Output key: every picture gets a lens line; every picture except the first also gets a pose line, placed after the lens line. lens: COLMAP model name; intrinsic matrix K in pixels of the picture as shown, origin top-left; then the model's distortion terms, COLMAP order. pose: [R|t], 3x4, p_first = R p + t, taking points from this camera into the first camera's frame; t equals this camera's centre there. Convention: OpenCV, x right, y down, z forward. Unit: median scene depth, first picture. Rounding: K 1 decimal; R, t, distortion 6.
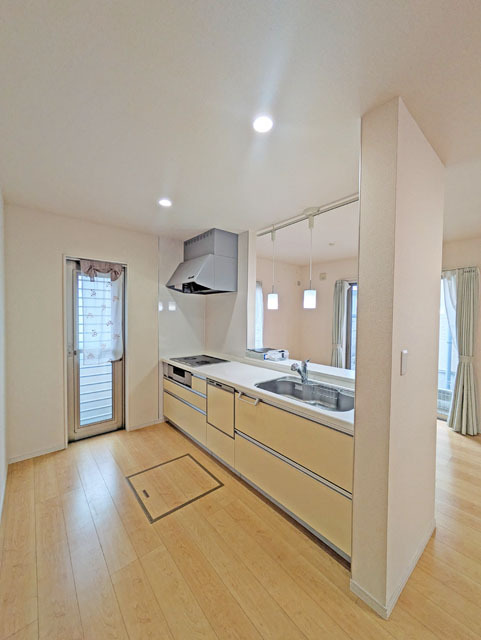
lens RADIAL K [[251.8, 0, 240.5], [0, 251.8, 320.0], [0, 0, 1]] dist [-0.001548, -0.000168]
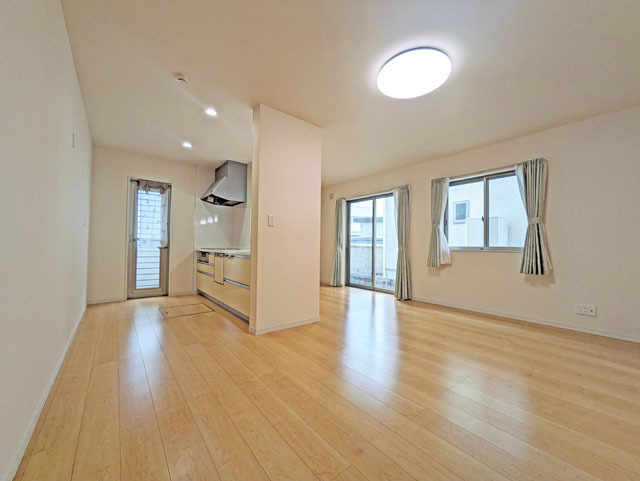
lens RADIAL K [[251.8, 0, 322.4], [0, 251.8, 240.6], [0, 0, 1]] dist [-0.001548, -0.000168]
pose [[0.999972, 0.004723, 0.005723, 0.445698], [-0.004512, 0.999329, -0.036346, 0.171300], [-0.005890, 0.036319, 0.999323, -0.498151]]
